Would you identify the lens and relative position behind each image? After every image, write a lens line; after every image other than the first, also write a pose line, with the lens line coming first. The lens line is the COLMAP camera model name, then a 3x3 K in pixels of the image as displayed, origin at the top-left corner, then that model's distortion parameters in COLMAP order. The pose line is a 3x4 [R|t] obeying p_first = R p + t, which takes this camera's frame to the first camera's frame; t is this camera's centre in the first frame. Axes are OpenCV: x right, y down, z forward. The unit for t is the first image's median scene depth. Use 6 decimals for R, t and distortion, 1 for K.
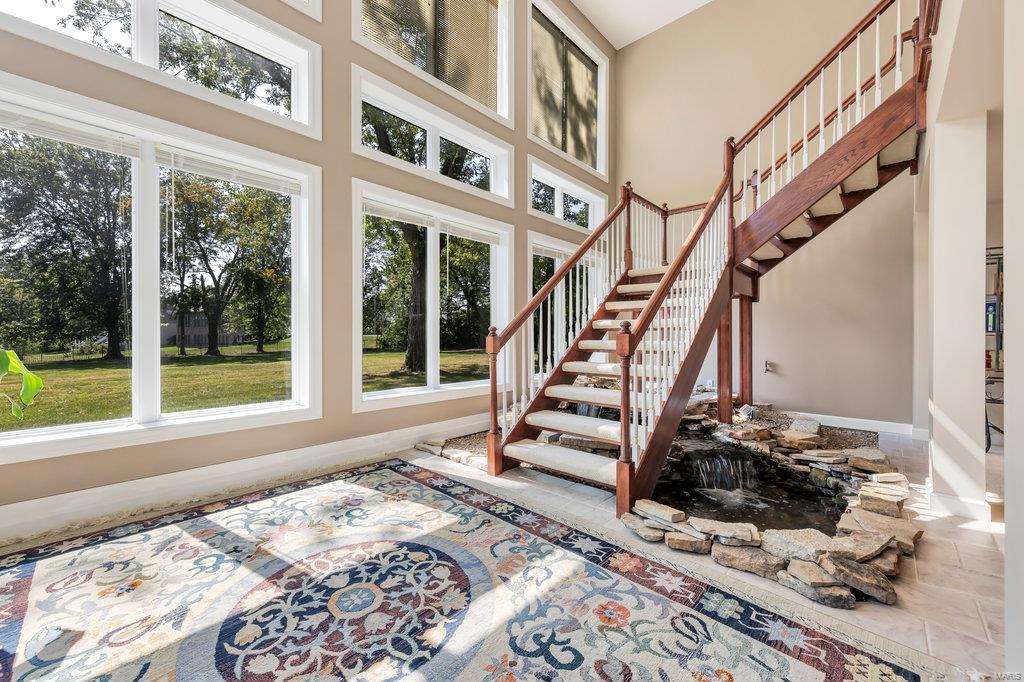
lens RADIAL K [[399.9, 0, 510.0], [0, 399.9, 339.4], [0, 0, 1]] dist [0.001704, -0.000187]
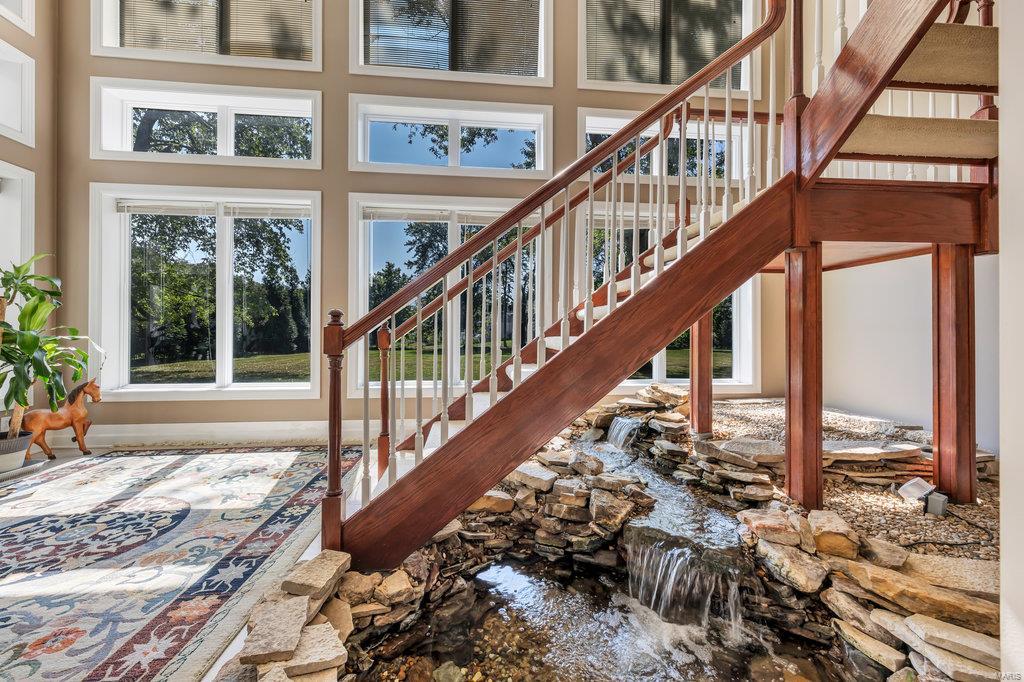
lens RADIAL K [[399.9, 0, 512.6], [0, 399.9, 335.5], [0, 0, 1]] dist [0.001704, -0.000187]
pose [[0.753747, 0.006942, -0.657128, 1.267391], [-0.005982, 0.999975, 0.003702, -0.004960], [0.657138, 0.001140, 0.753770, 0.785038]]
